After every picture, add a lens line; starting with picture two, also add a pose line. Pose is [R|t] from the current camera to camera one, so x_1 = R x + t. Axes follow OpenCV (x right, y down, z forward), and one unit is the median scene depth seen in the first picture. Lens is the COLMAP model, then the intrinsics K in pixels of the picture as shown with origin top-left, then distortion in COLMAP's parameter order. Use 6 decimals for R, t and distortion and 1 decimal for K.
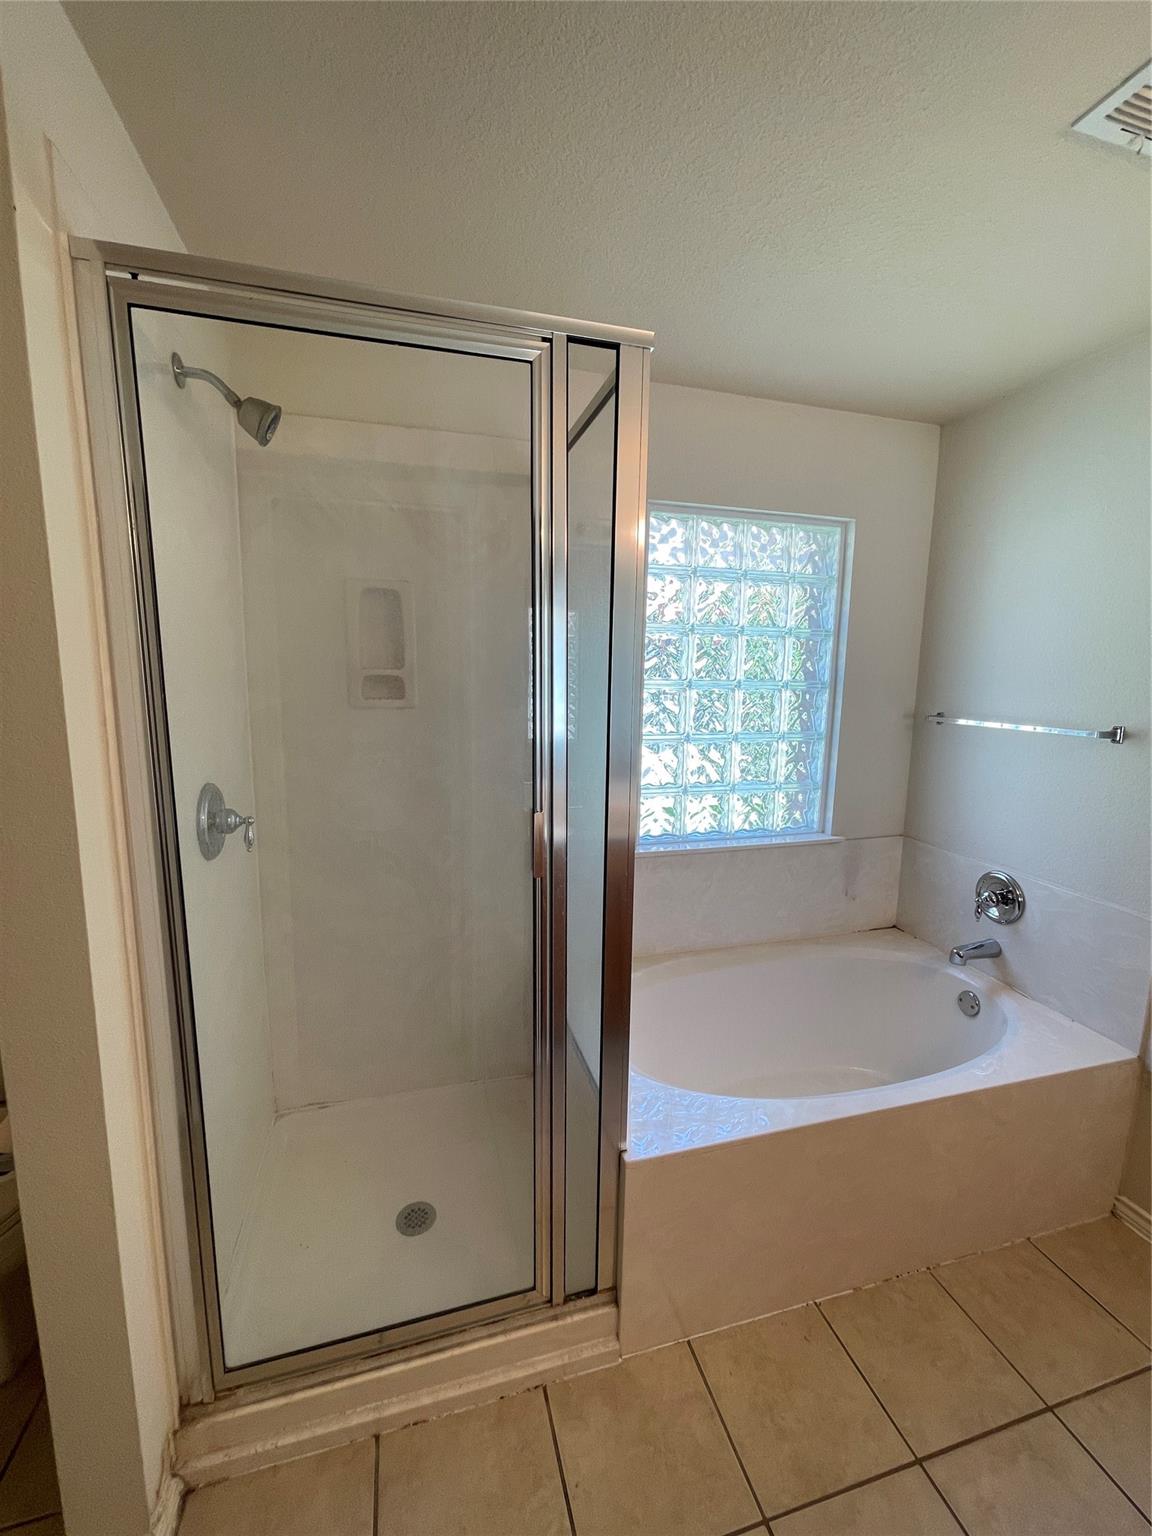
lens RADIAL K [[619.9, 0, 576.0], [0, 619.9, 768.0], [0, 0, 1]] dist [-0.000350, 0.000247]
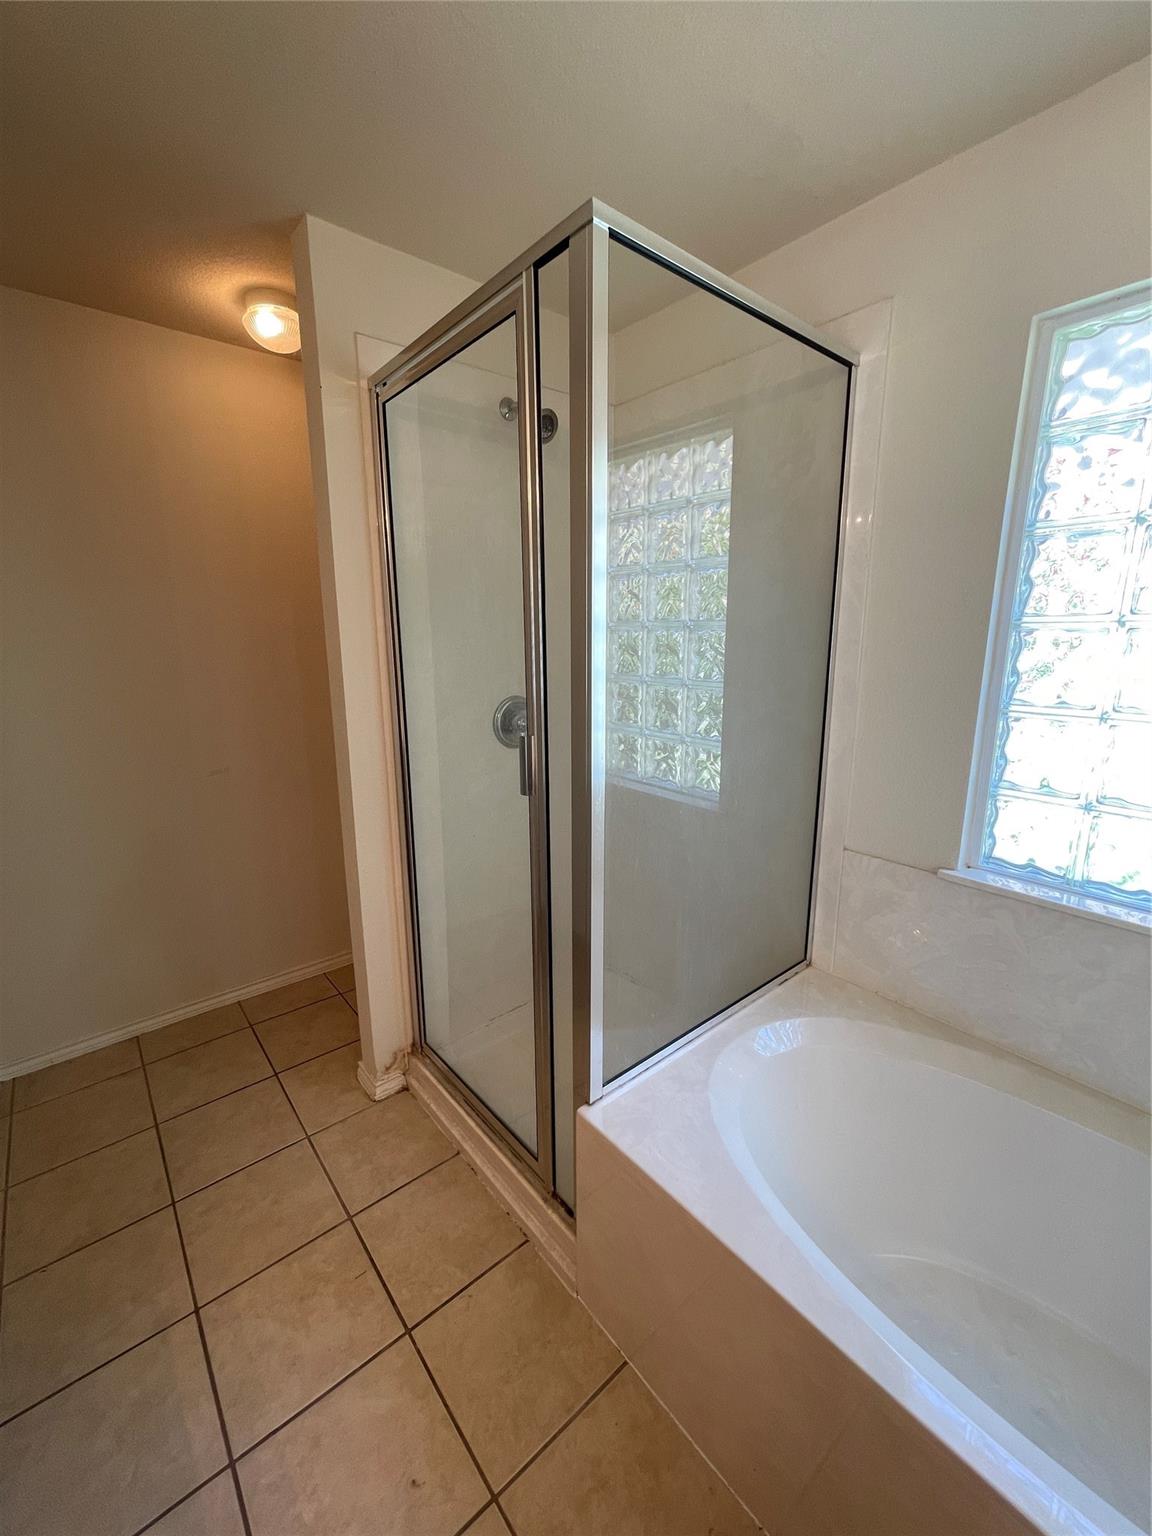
lens RADIAL K [[619.9, 0, 576.0], [0, 619.9, 768.0], [0, 0, 1]] dist [-0.000350, 0.000247]
pose [[0.412065, 0.182012, -0.892790, 0.863037], [-0.127293, 0.981735, 0.141394, -0.037104], [0.902219, 0.055382, 0.427708, 0.547268]]
